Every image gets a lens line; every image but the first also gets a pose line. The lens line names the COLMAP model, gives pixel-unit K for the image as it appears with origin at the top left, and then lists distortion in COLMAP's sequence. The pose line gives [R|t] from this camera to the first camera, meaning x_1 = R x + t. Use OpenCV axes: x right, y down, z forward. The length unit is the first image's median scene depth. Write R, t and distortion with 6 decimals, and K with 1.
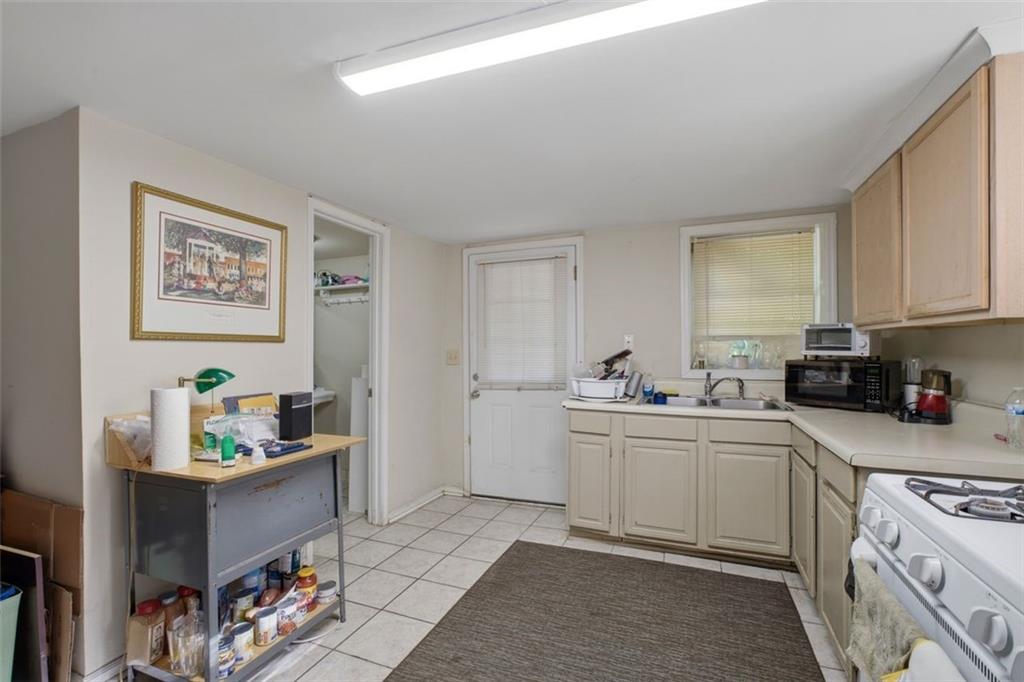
lens RADIAL K [[449.5, 0, 524.5], [0, 449.5, 344.1], [0, 0, 1]] dist [-0.020099, 0.006946]
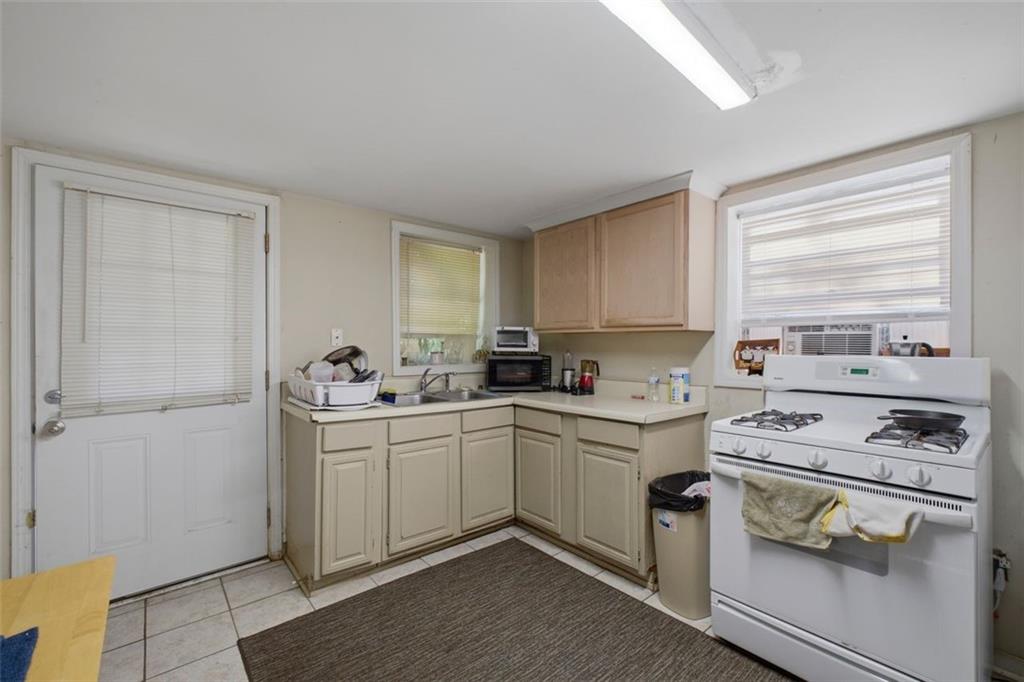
lens RADIAL K [[436.8, 0, 512.0], [0, 436.8, 341.0], [0, 0, 1]] dist [-0.009020, 0.000303]
pose [[0.470888, 0.013520, 0.882089, -0.403003], [-0.013517, 0.999876, -0.008110, 0.005207], [-0.882089, -0.008105, 0.471012, 0.367538]]
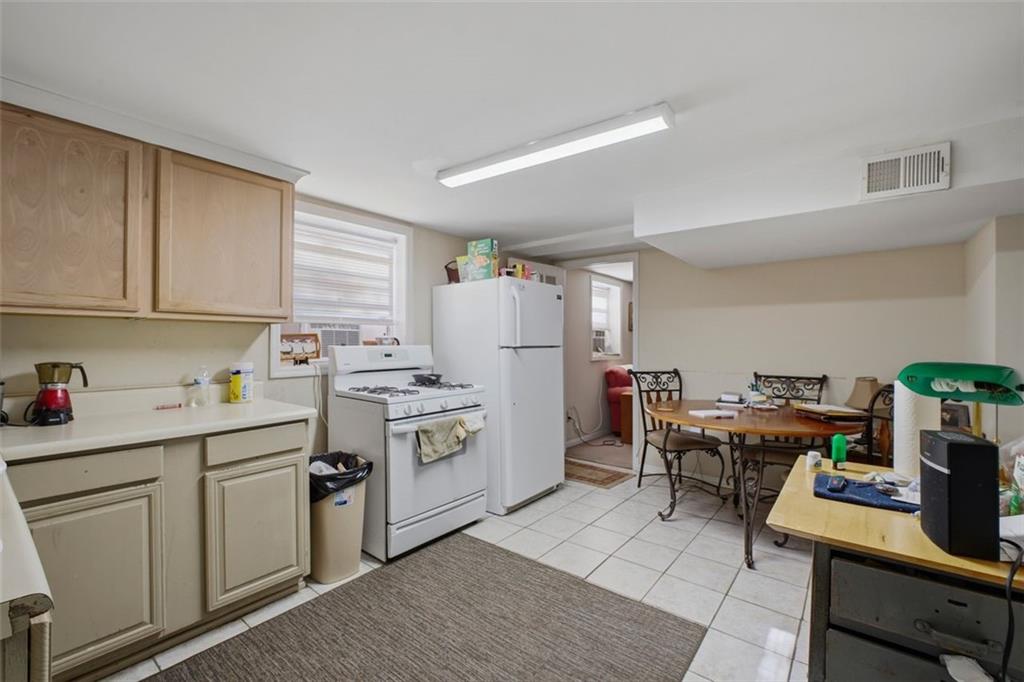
lens RADIAL K [[436.8, 0, 512.0], [0, 436.8, 341.0], [0, 0, 1]] dist [-0.009020, 0.000303]
pose [[-0.955734, 0.003937, 0.294205, -0.168074], [0.000062, 0.999913, -0.013182, 0.018523], [-0.294231, -0.012581, -0.955652, 1.133638]]
